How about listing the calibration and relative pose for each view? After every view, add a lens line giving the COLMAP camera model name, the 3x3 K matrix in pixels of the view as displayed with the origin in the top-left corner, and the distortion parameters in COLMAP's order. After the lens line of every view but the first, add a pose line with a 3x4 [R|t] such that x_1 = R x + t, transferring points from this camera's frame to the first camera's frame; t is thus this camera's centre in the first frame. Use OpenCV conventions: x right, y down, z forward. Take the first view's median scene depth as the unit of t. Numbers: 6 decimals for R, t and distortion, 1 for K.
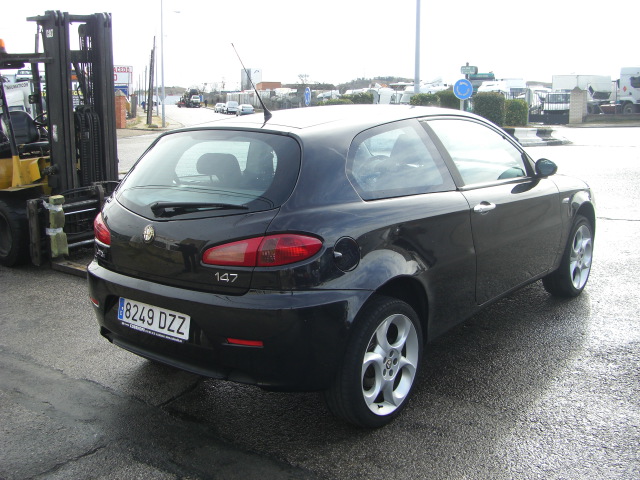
lens RADIAL K [[720.1, 0, 319.9], [0, 720.1, 240.9], [0, 0, 1]] dist [-0.138775, 0.000000]
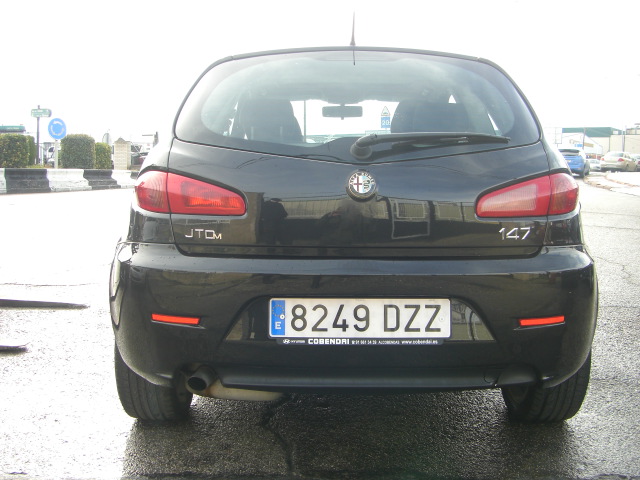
lens RADIAL K [[720.1, 0, 320.4], [0, 720.1, 239.3], [0, 0, 1]] dist [-0.138775, 0.000000]
pose [[0.782674, -0.048074, 0.620572, -0.664775], [0.100726, 0.993654, -0.050063, 0.067112], [-0.614227, 0.101691, 0.782549, 0.527514]]
